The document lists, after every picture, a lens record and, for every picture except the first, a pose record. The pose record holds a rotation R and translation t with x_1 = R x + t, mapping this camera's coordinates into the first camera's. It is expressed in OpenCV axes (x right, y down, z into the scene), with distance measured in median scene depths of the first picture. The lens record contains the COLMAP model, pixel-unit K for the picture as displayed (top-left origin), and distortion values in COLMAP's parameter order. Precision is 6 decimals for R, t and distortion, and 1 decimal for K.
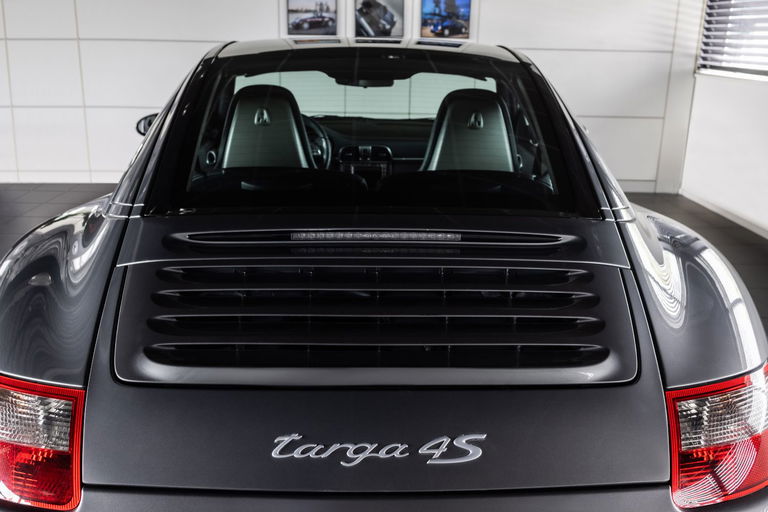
lens RADIAL K [[744.8, 0, 384.0], [0, 744.8, 256.0], [0, 0, 1]] dist [0.001286, 0.003123]
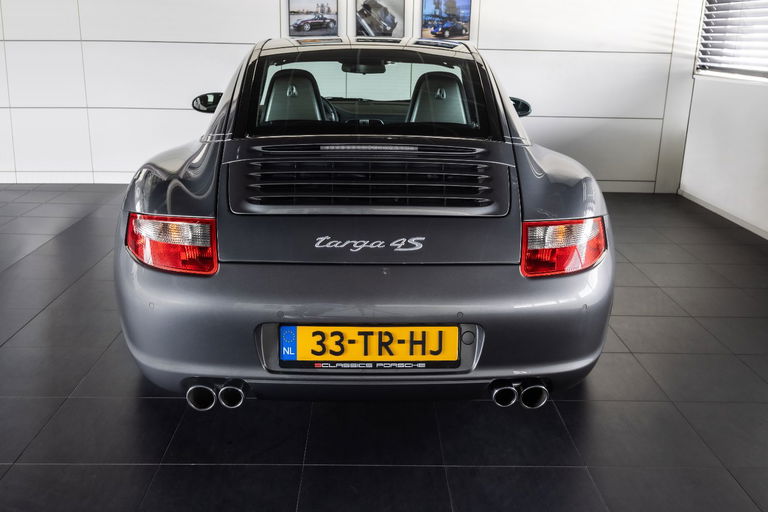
lens RADIAL K [[783.2, 0, 384.0], [0, 783.2, 256.0], [0, 0, 1]] dist [0.002763, -0.009515]
pose [[0.999997, 0.001731, -0.001563, 0.015901], [-0.001755, 0.999884, -0.015129, 0.152709], [0.001536, 0.015132, 0.999884, -0.499947]]
